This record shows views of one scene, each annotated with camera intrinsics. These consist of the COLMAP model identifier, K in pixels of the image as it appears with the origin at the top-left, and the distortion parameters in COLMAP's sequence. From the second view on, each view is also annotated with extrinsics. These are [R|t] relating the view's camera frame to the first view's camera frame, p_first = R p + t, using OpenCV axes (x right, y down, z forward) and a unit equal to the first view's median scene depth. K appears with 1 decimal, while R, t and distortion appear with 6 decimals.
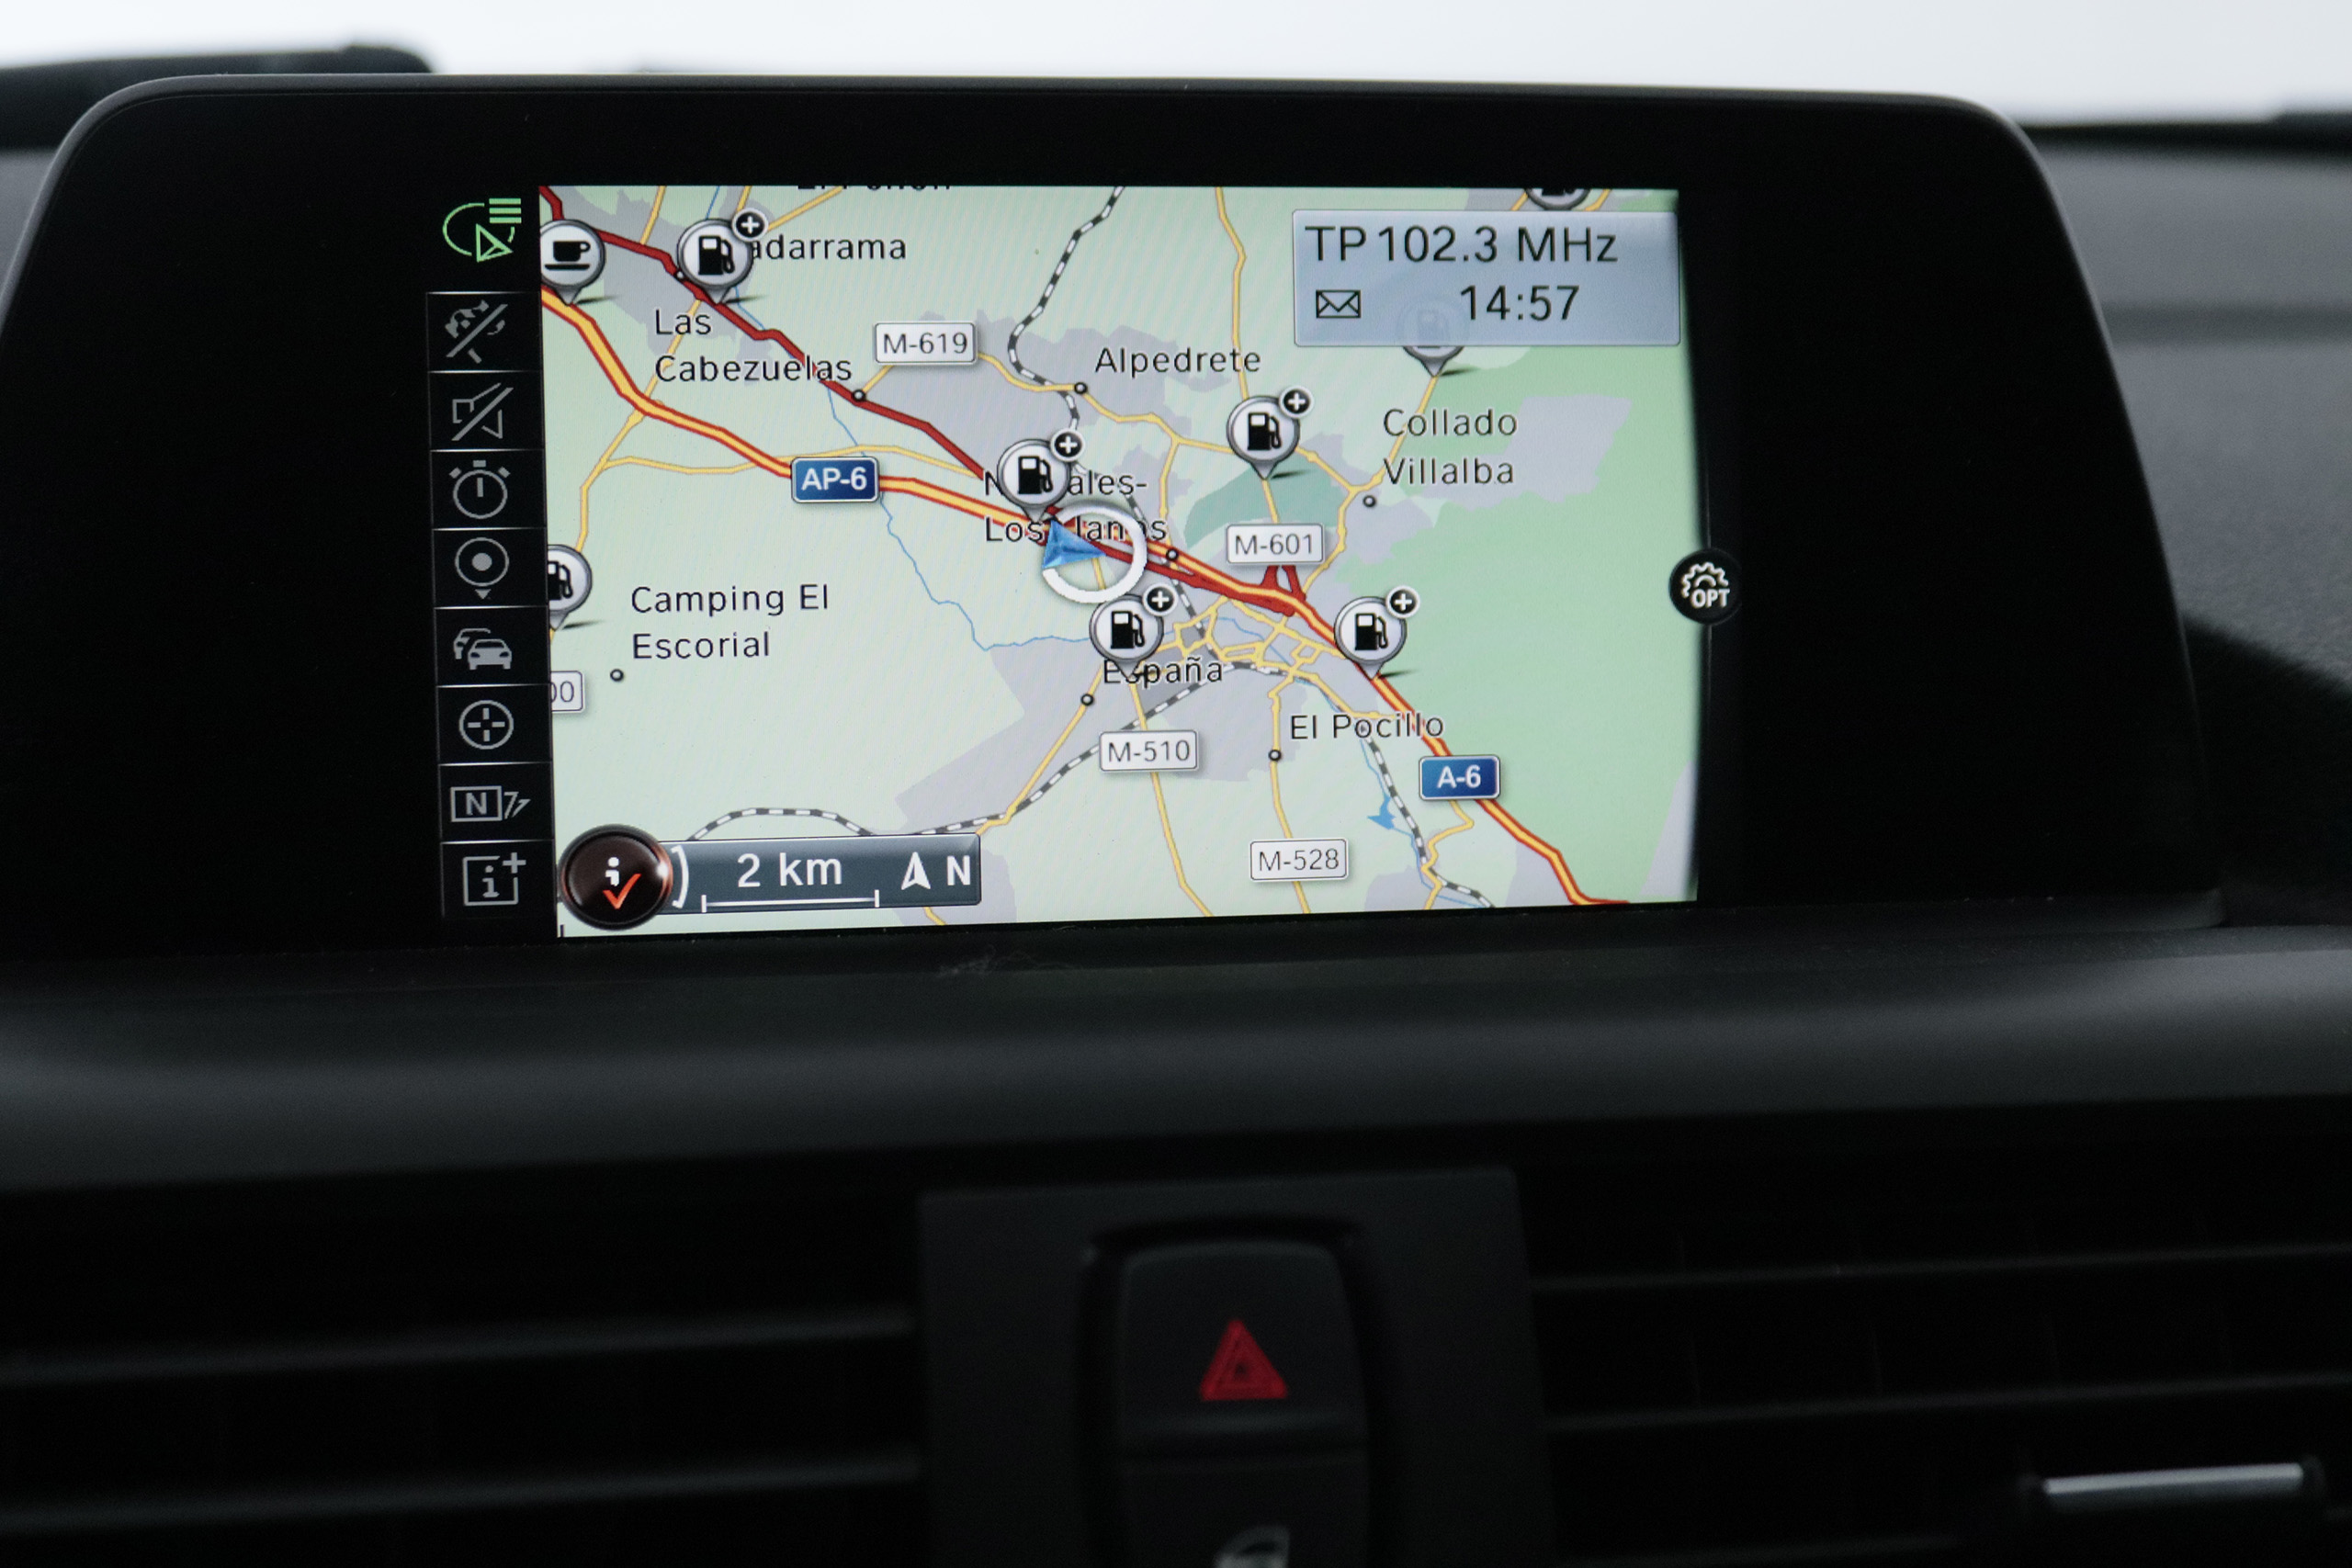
lens RADIAL K [[3250.7, 0, 1176.0], [0, 3250.7, 784.0], [0, 0, 1]] dist [-0.022179, -0.324030]
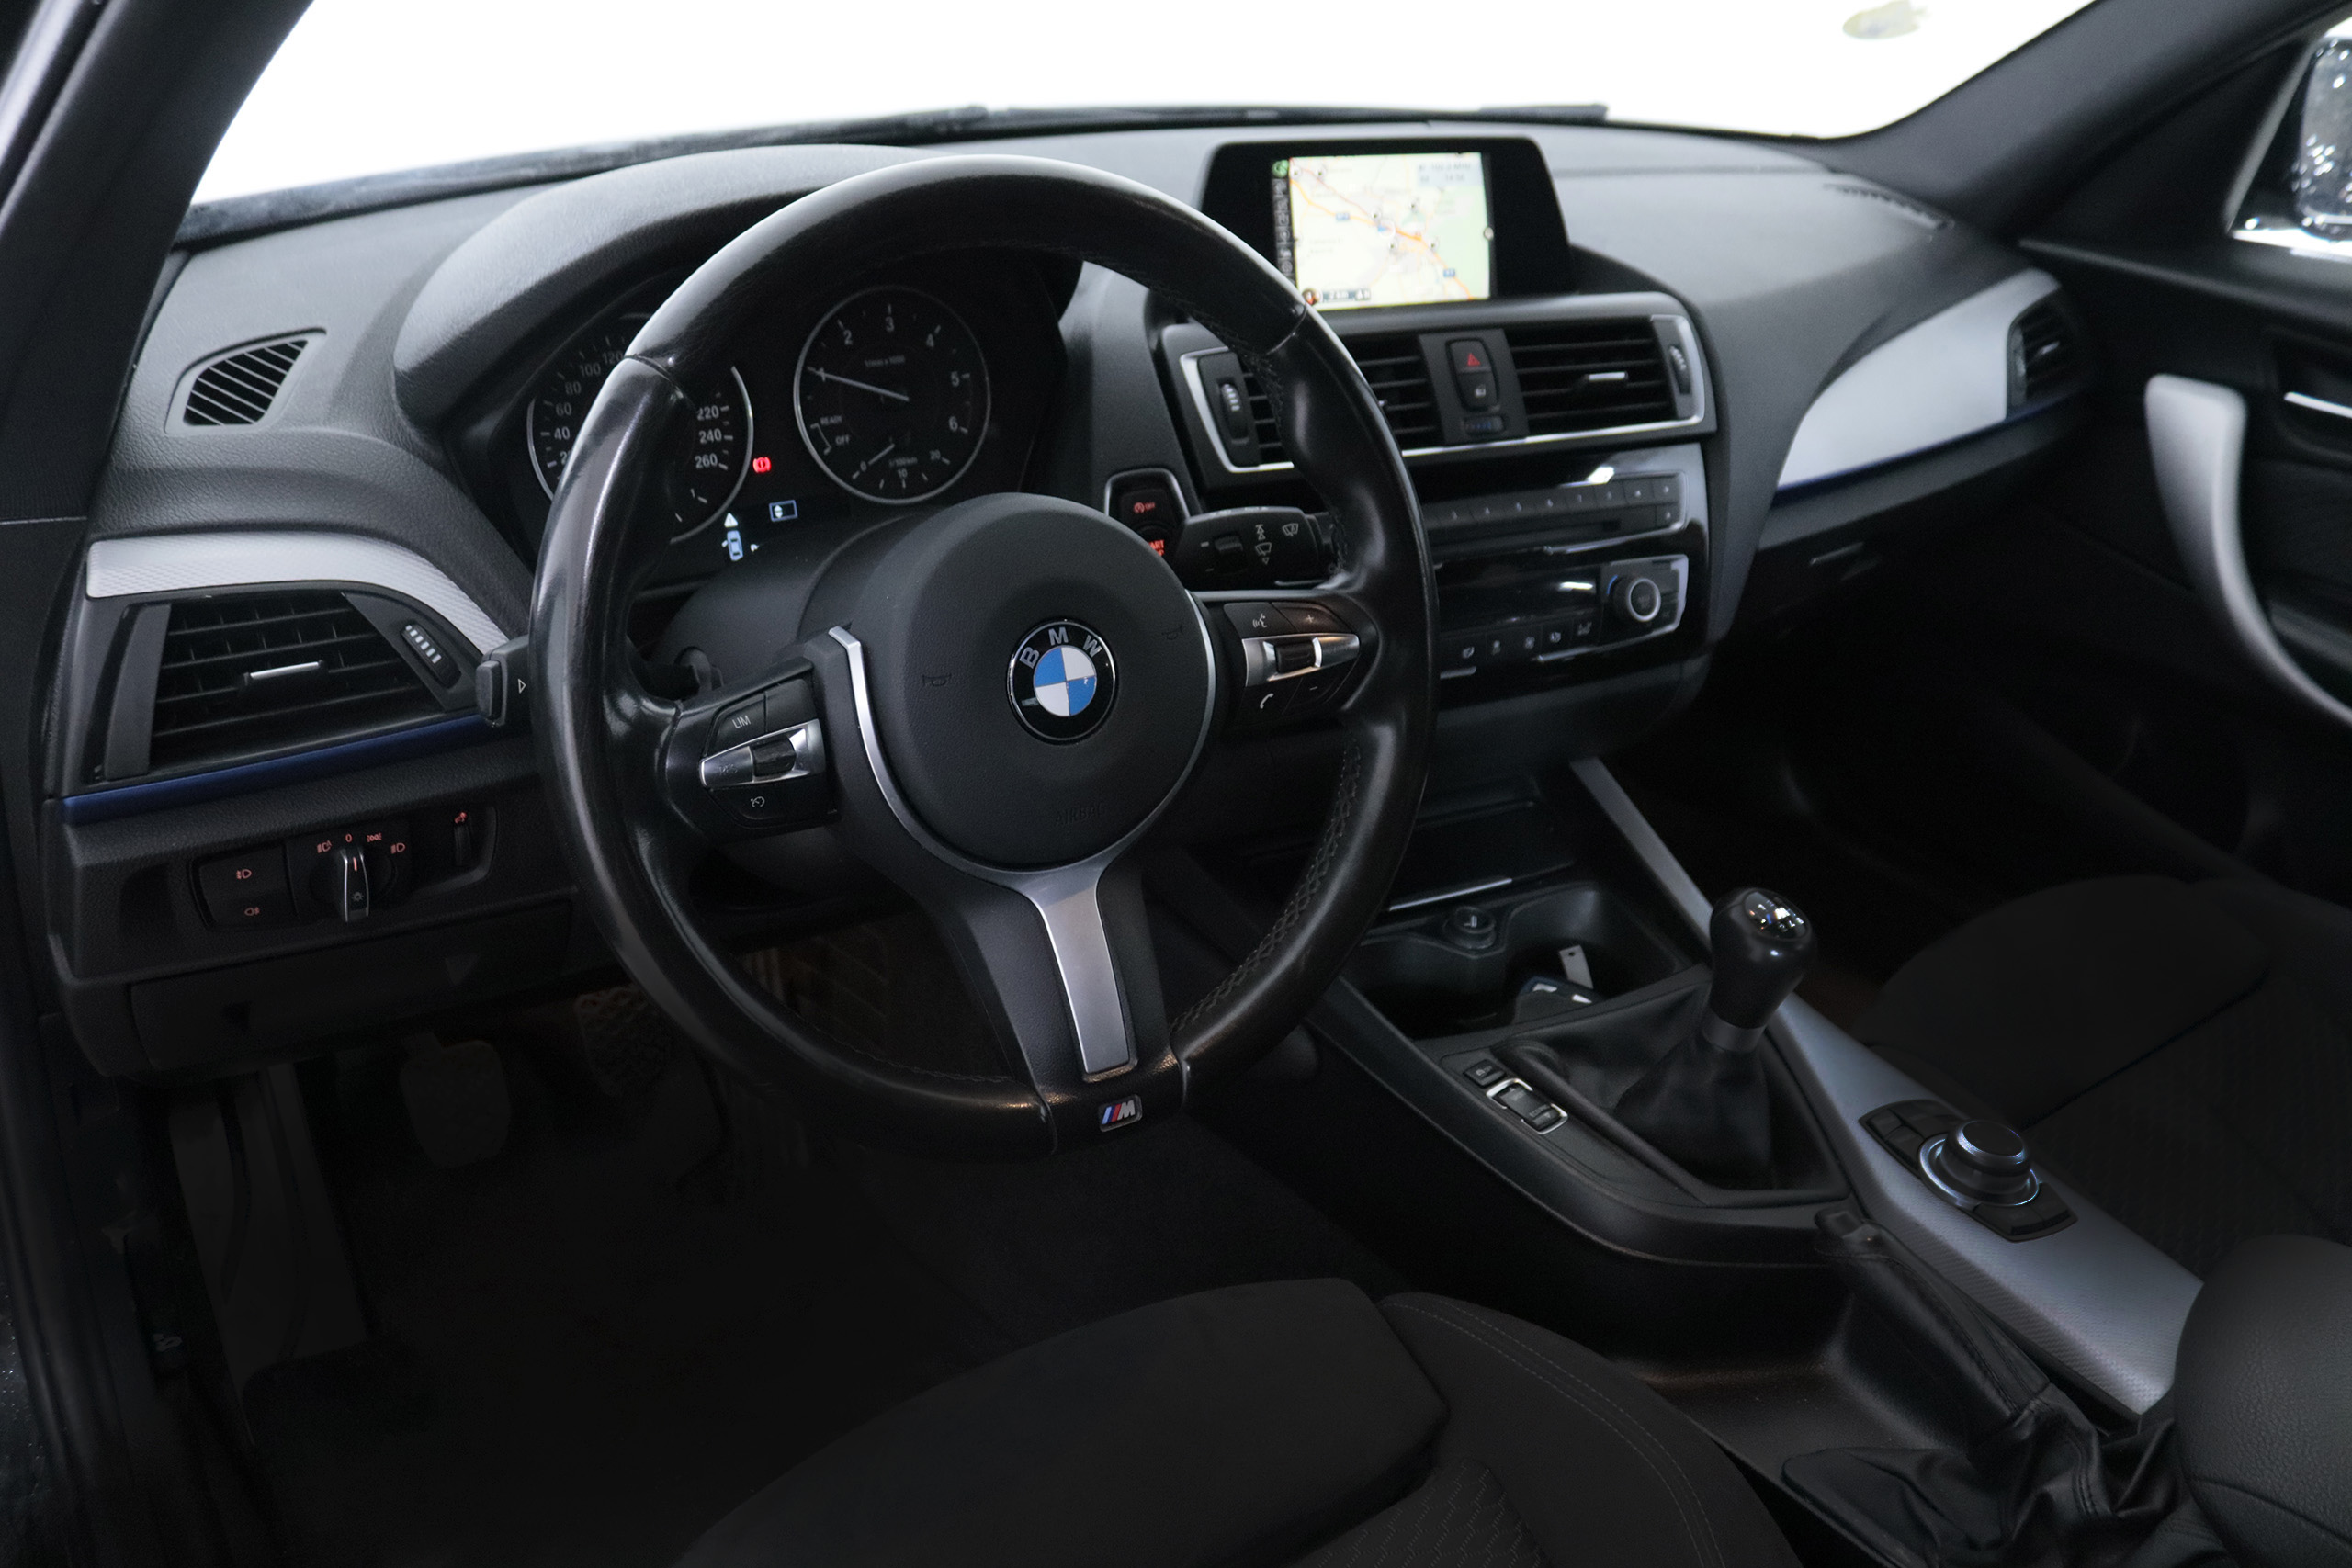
lens RADIAL K [[2001.0, 0, 1176.0], [0, 2001.0, 784.0], [0, 0, 1]] dist [-0.134144, 0.092825]
pose [[0.951351, -0.118873, 0.284253, -1.328648], [0.072533, 0.983055, 0.168351, 0.237052], [-0.299449, -0.139543, 0.943853, -1.953825]]
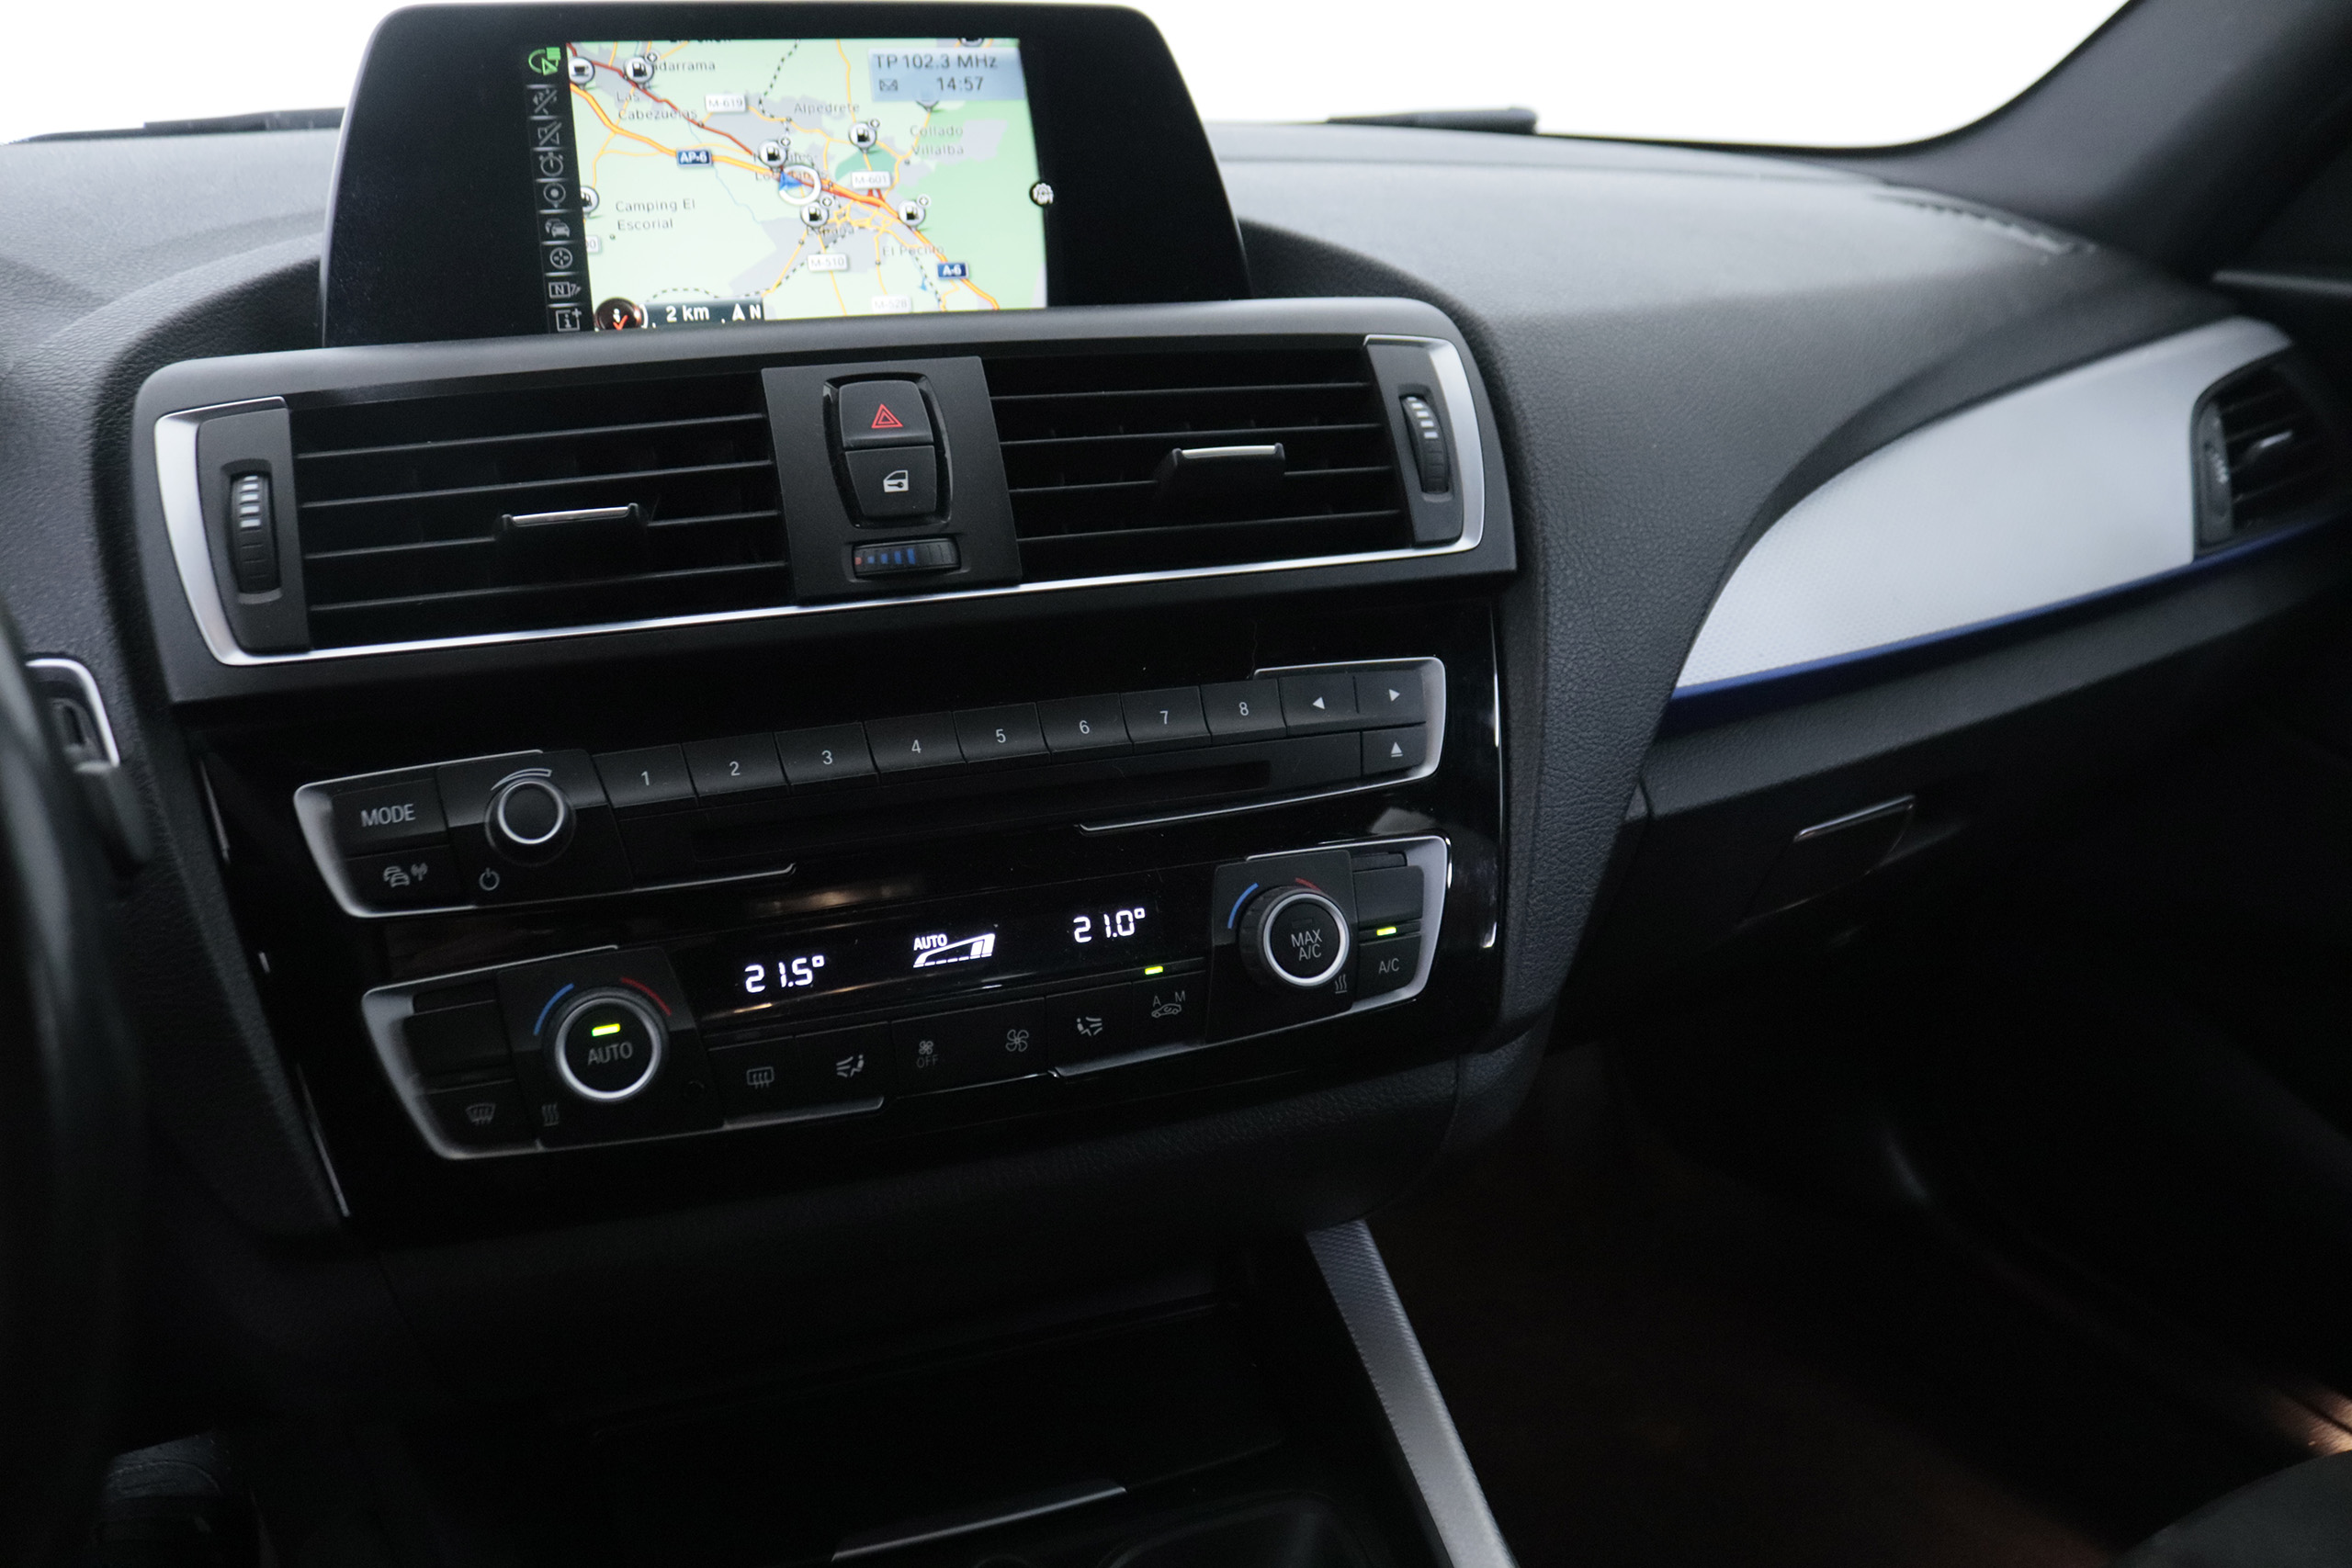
lens RADIAL K [[2001.0, 0, 1176.0], [0, 2001.0, 784.0], [0, 0, 1]] dist [-0.134144, 0.092825]
pose [[0.979852, -0.091436, 0.177566, -0.053062], [0.085971, 0.995563, 0.038243, 0.360153], [-0.180275, -0.022207, 0.983366, -0.565441]]
